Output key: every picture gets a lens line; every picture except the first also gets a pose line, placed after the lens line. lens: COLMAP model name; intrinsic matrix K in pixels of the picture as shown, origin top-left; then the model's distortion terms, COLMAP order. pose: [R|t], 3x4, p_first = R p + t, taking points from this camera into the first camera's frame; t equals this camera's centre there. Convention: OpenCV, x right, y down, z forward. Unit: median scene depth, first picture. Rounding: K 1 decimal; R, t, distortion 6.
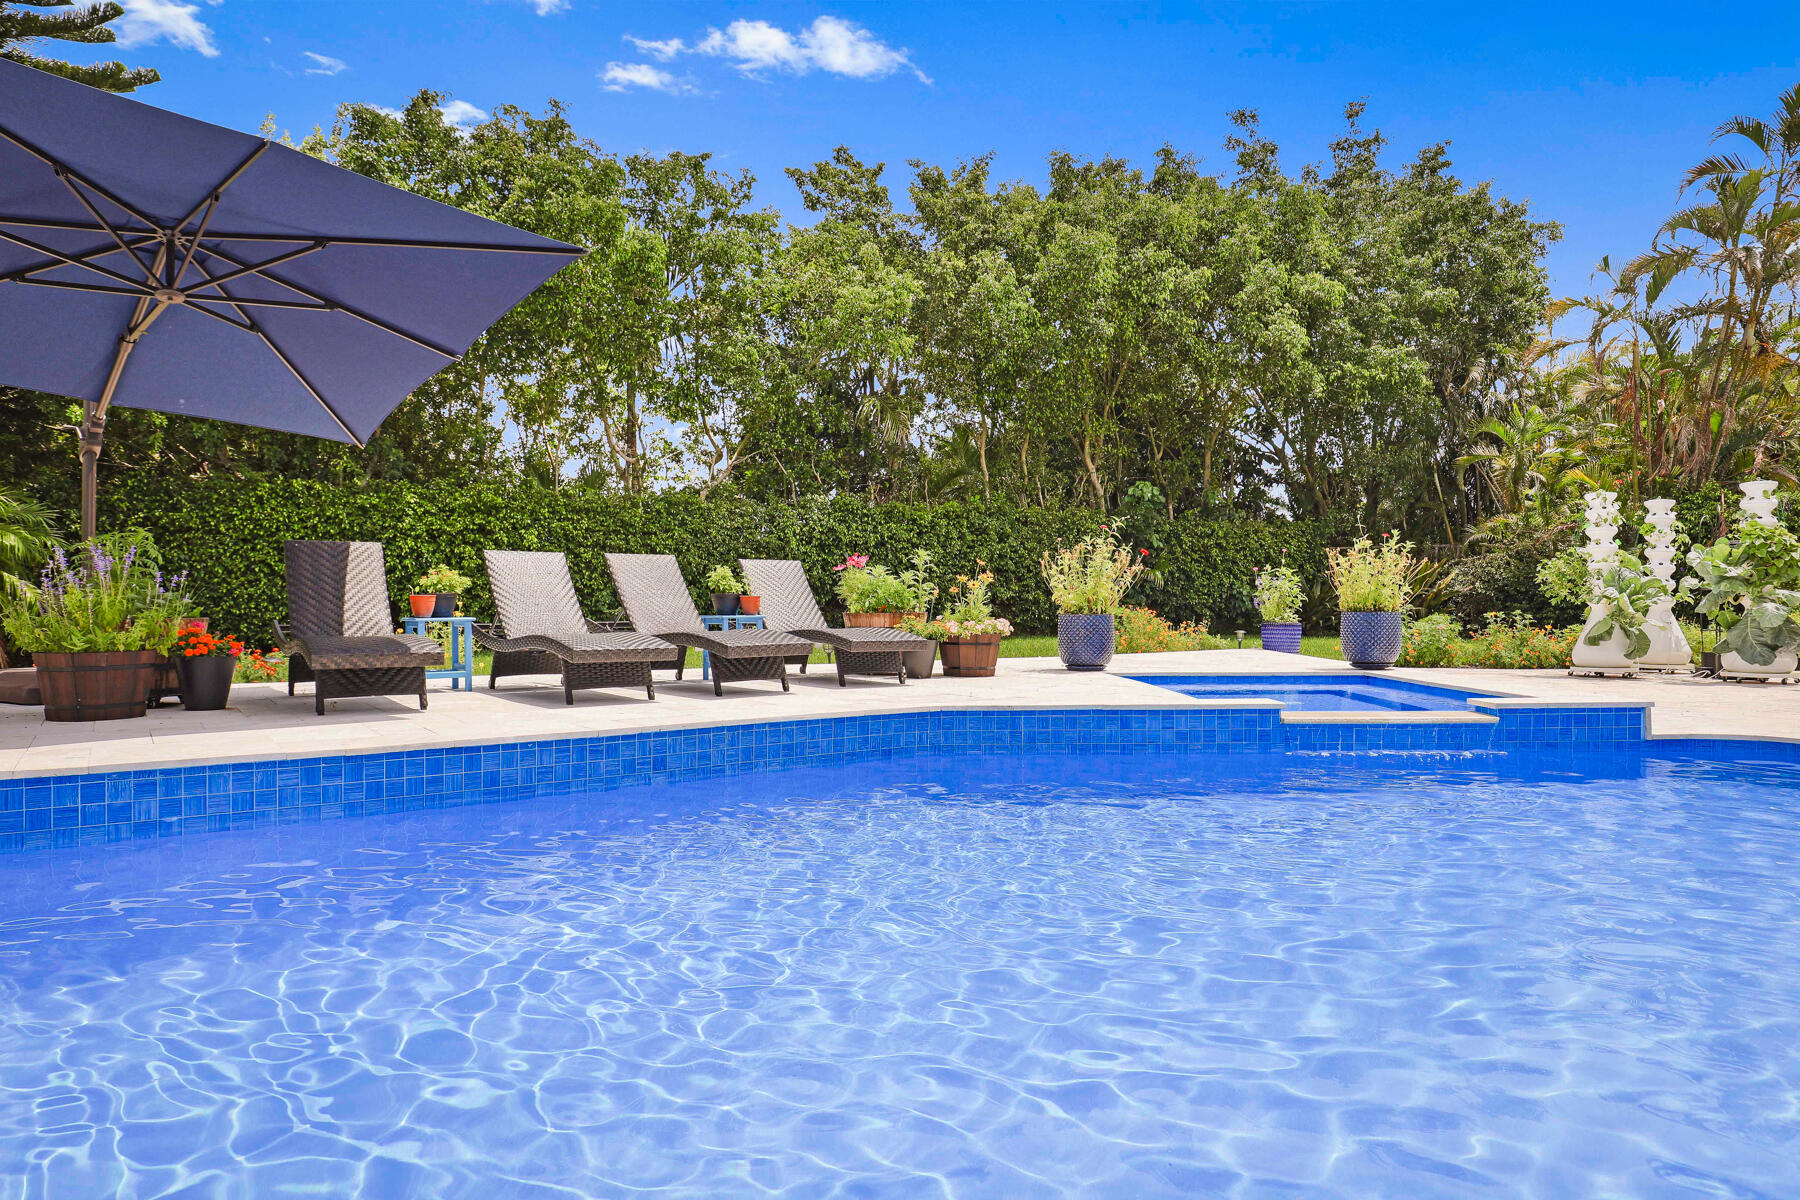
lens RADIAL K [[1094.0, 0, 900.0], [0, 1094.0, 600.0], [0, 0, 1]] dist [-0.003417, 0.000051]
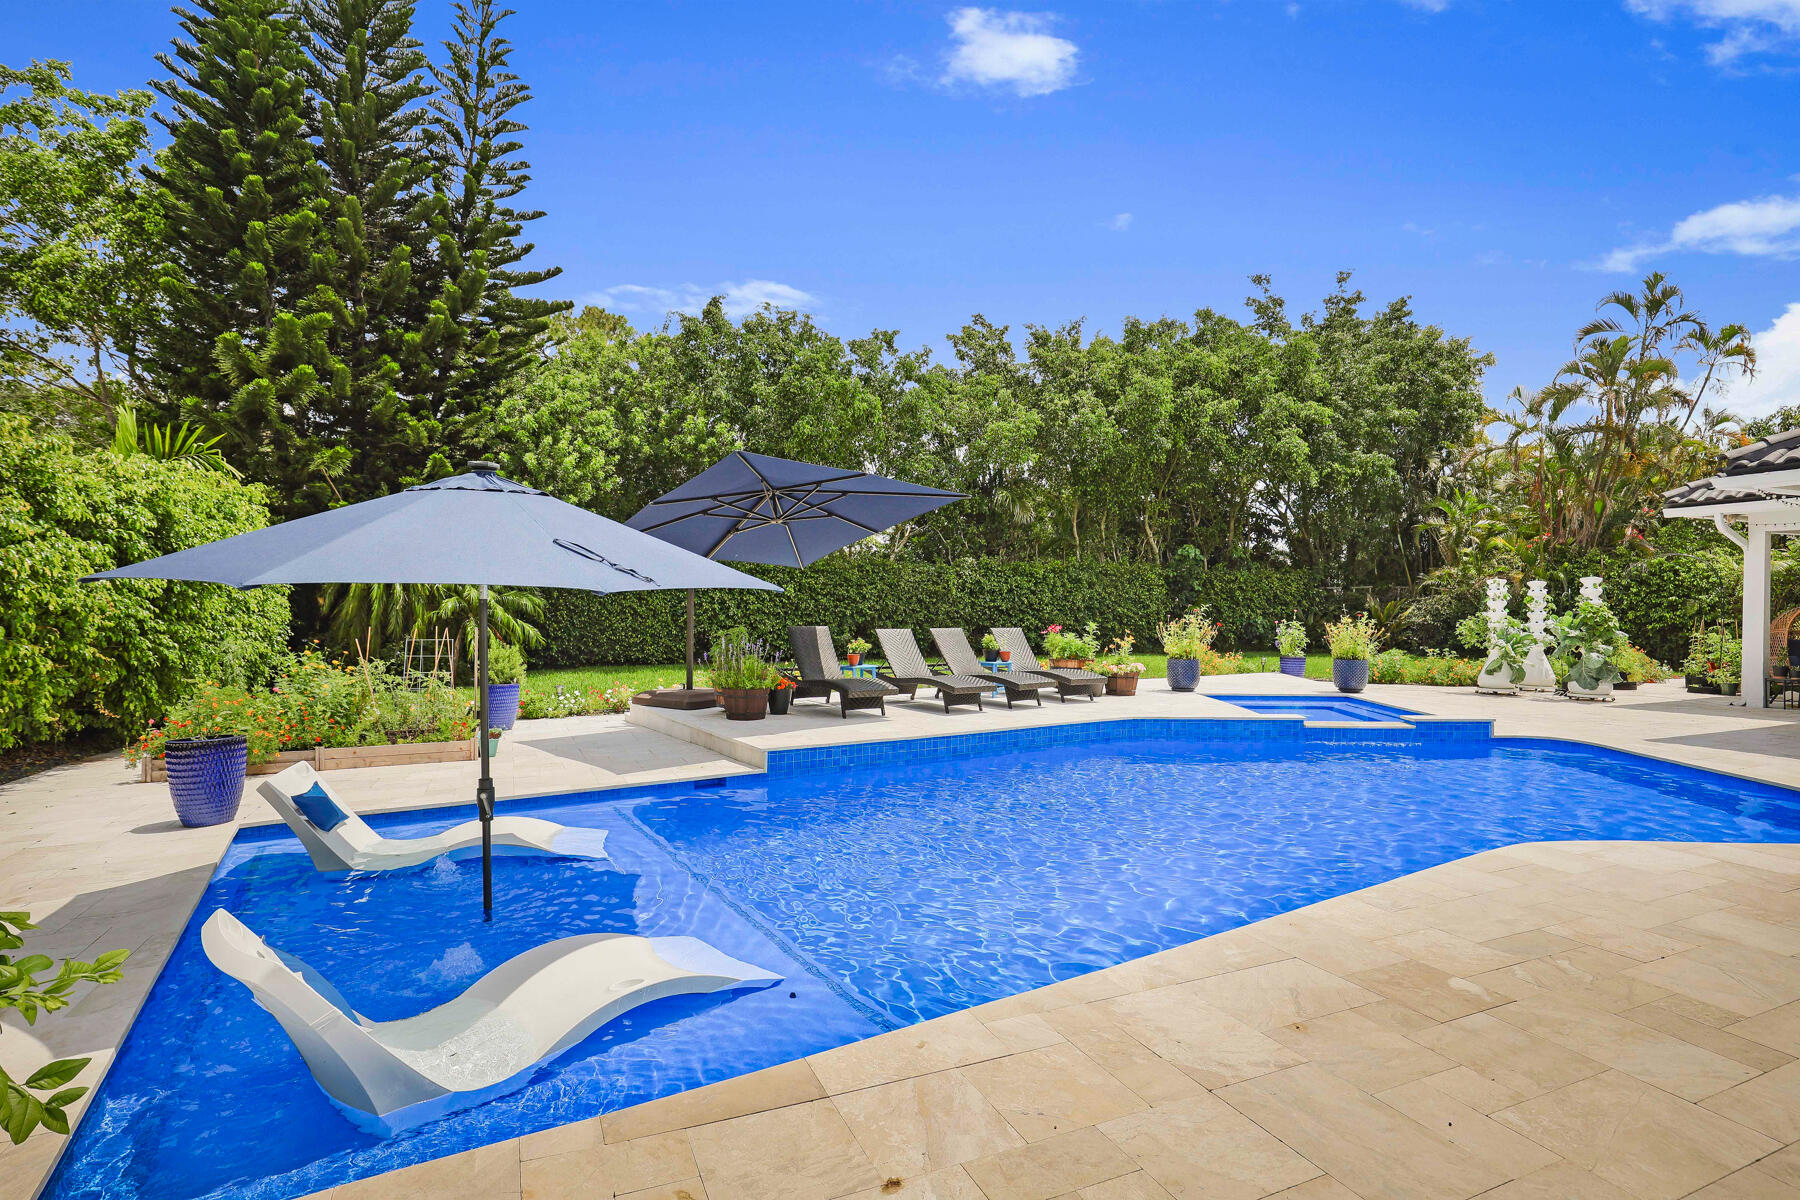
lens RADIAL K [[893.3, 0, 905.1], [0, 893.3, 601.2], [0, 0, 1]] dist [-0.020797, 0.001427]
pose [[0.998320, 0.006953, -0.057524, -0.097966], [-0.007079, 0.999973, -0.002002, -0.037174], [0.057508, 0.002406, 0.998342, -0.226173]]
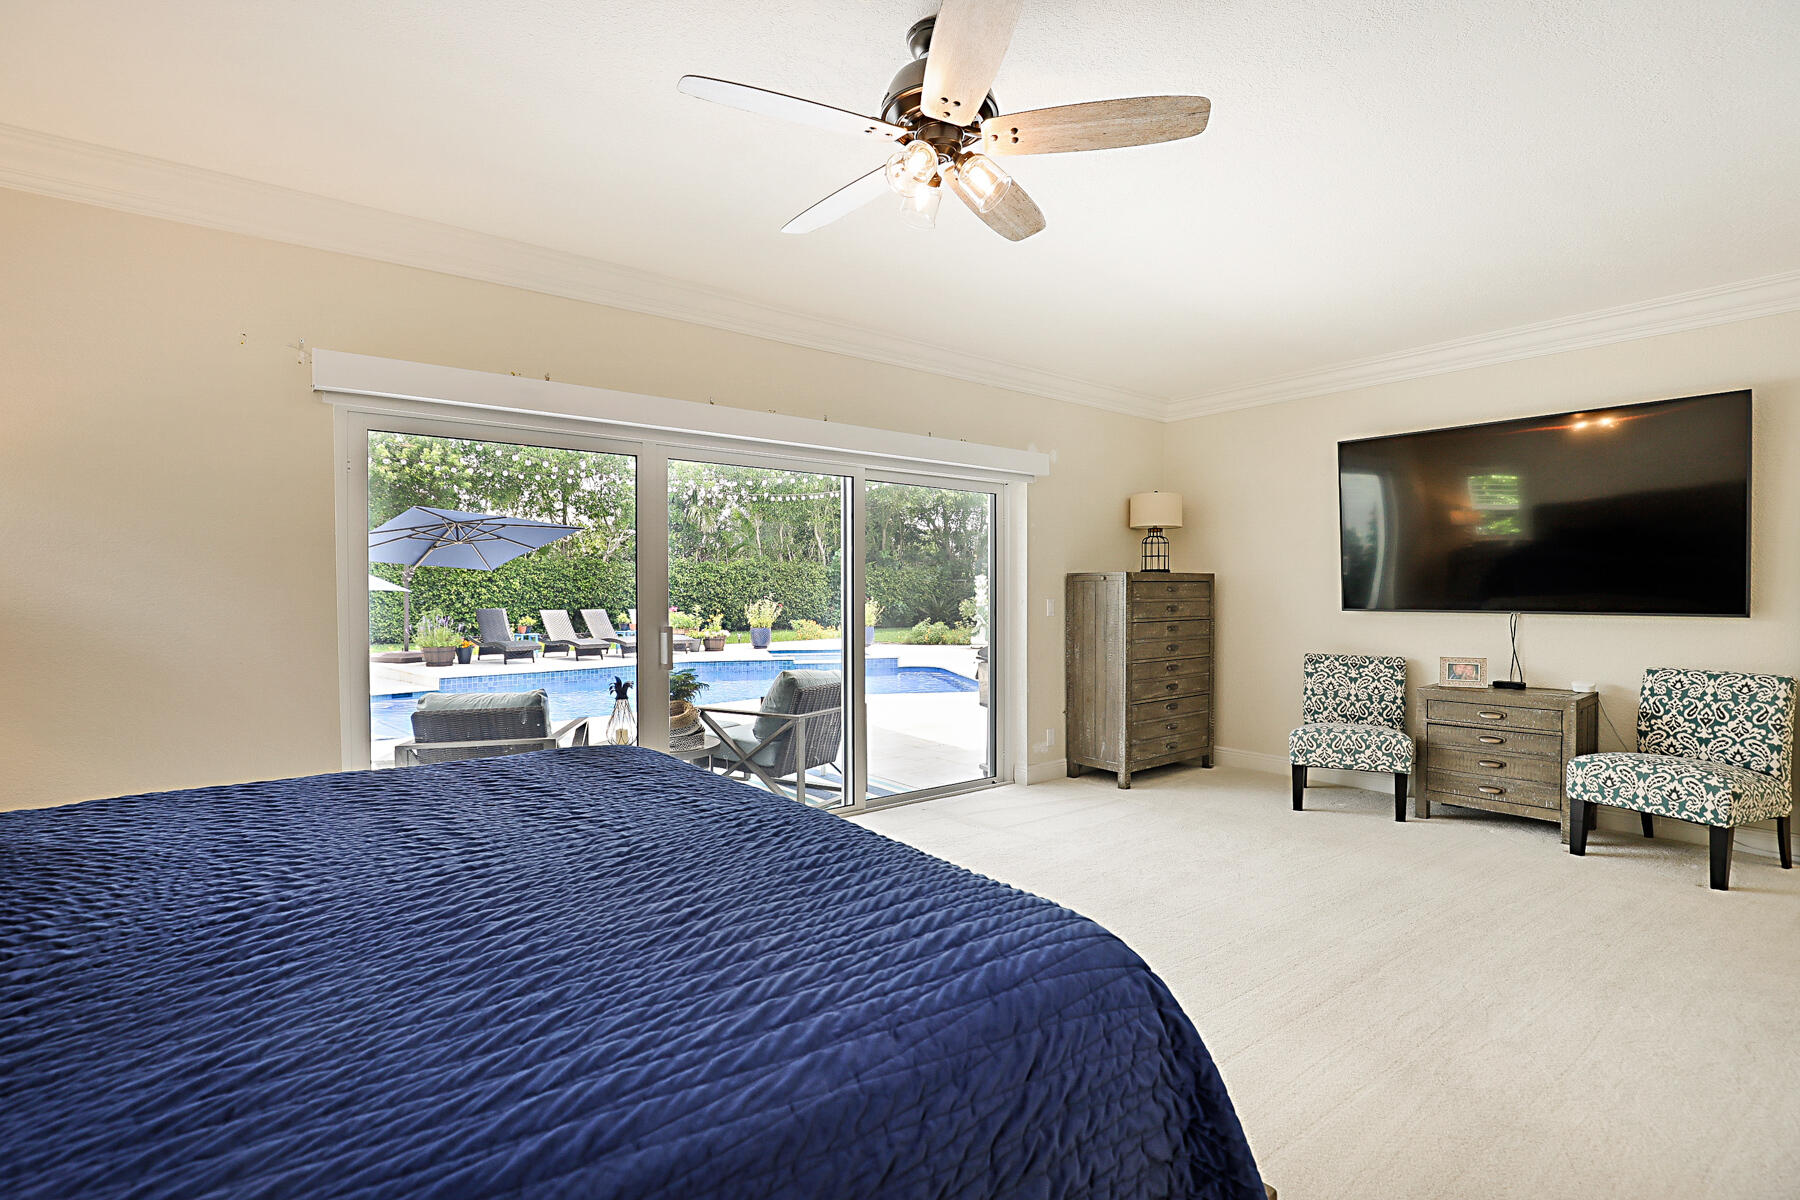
lens RADIAL K [[826.9, 0, 894.7], [0, 826.9, 608.1], [0, 0, 1]] dist [-0.038042, 0.007114]
pose [[0.983852, -0.002675, 0.178962, 0.066757], [-0.000564, 0.999837, 0.018049, -0.037458], [-0.178981, -0.017859, 0.983690, -0.548098]]
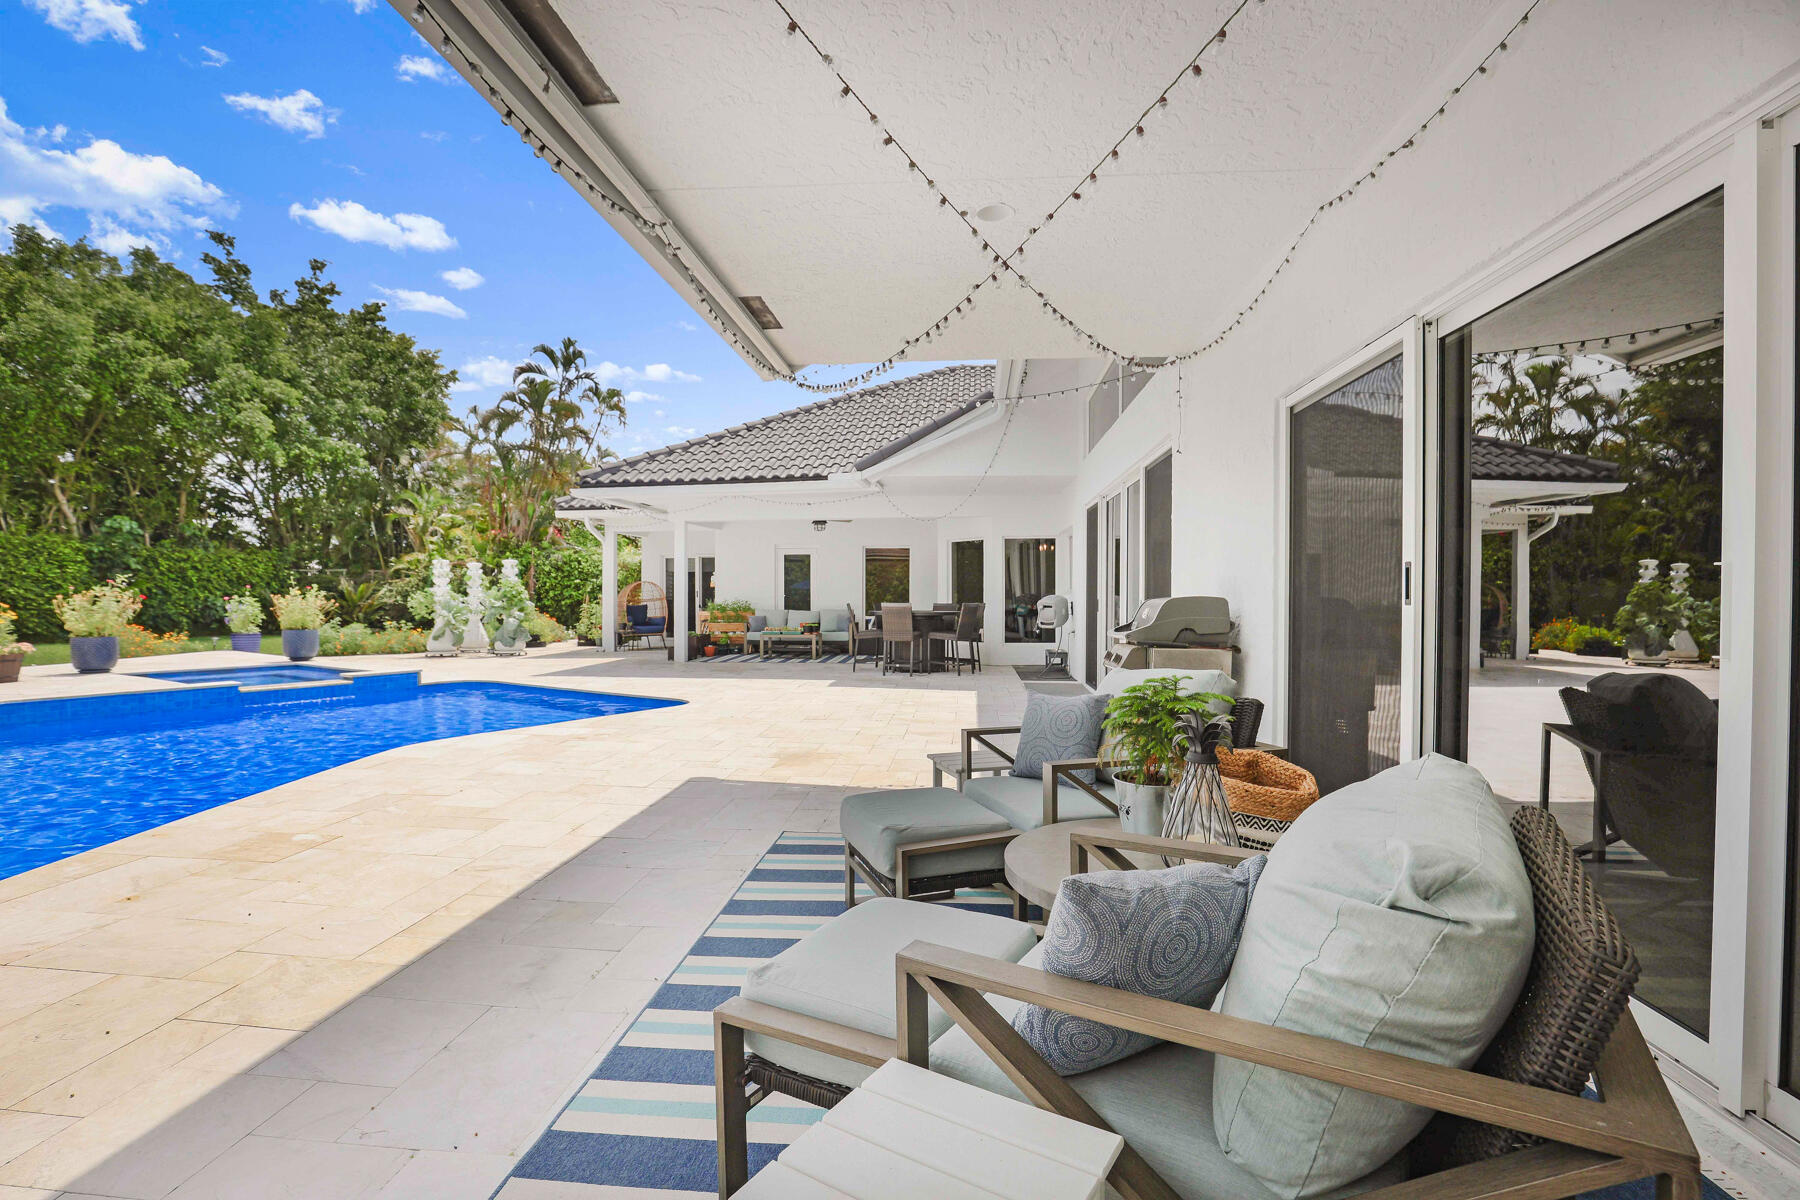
lens RADIAL K [[826.9, 0, 894.7], [0, 826.9, 608.1], [0, 0, 1]] dist [-0.038042, 0.007114]
pose [[0.538955, -0.010204, 0.842273, -0.088836], [-0.002617, 0.999902, 0.013788, -0.023355], [-0.842331, -0.009635, 0.538875, -0.286088]]
